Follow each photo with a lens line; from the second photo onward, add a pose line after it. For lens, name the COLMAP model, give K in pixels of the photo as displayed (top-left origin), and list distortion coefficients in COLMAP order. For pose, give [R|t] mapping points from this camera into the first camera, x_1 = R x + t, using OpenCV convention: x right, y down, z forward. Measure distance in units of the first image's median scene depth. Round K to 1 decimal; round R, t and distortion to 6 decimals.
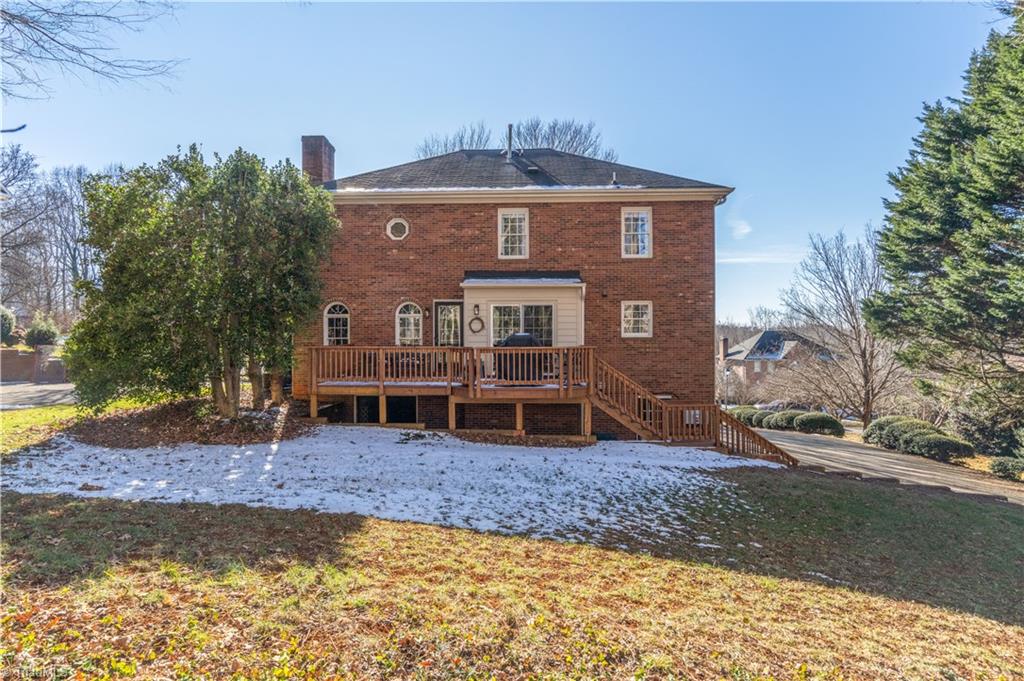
lens RADIAL K [[501.5, 0, 512.0], [0, 501.5, 340.5], [0, 0, 1]] dist [0.001455, 0.000264]
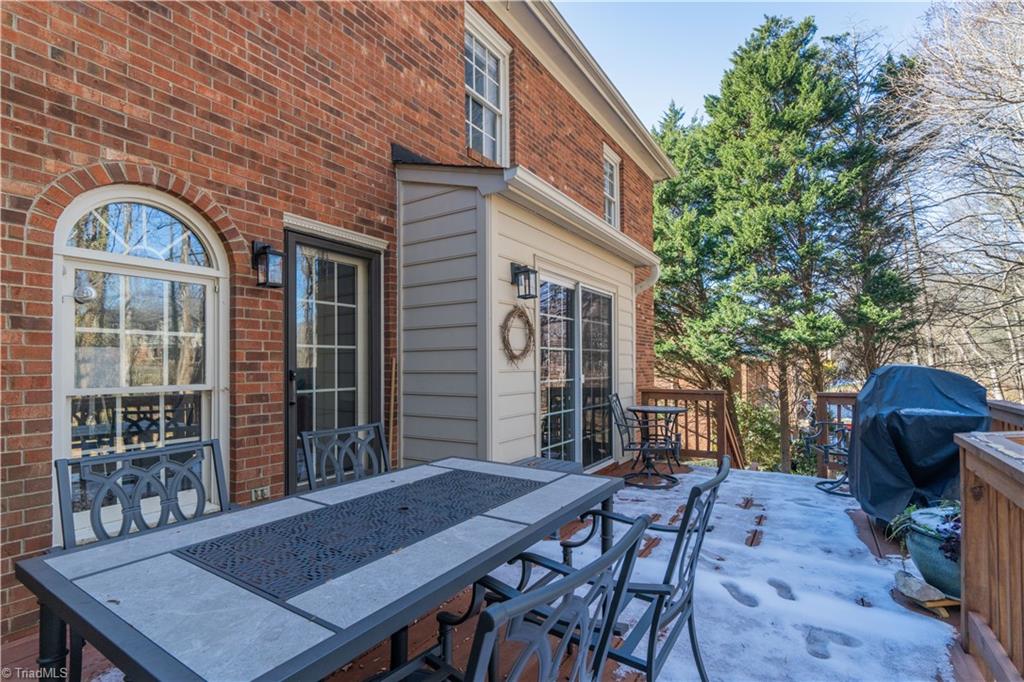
lens RADIAL K [[478.0, 0, 512.3], [0, 478.0, 359.7], [0, 0, 1]] dist [-0.001203, -0.000111]
pose [[0.523504, 0.011700, 0.851943, -0.290529], [0.004900, 0.999848, -0.016743, -0.010857], [-0.852009, 0.012939, 0.523367, 0.811828]]
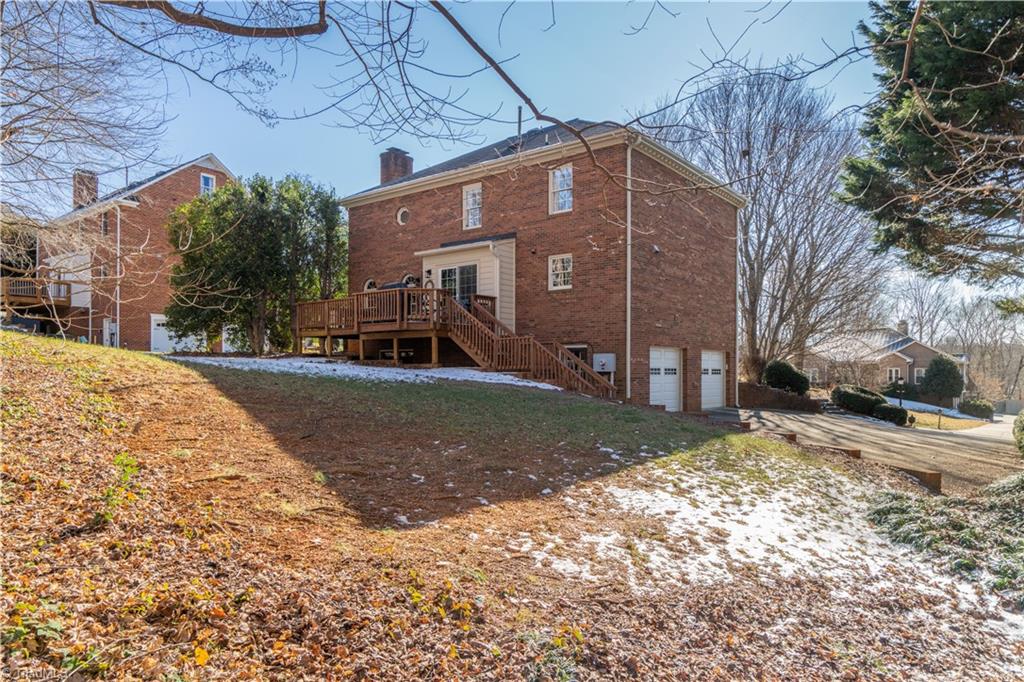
lens RADIAL K [[662.0, 0, 513.5], [0, 662.0, 366.6], [0, 0, 1]] dist [0.000178, 0.000188]
pose [[0.798427, 0.002136, -0.602088, 0.997301], [-0.011162, 0.999874, -0.011255, 0.168925], [0.601988, 0.015707, 0.798351, -0.142938]]
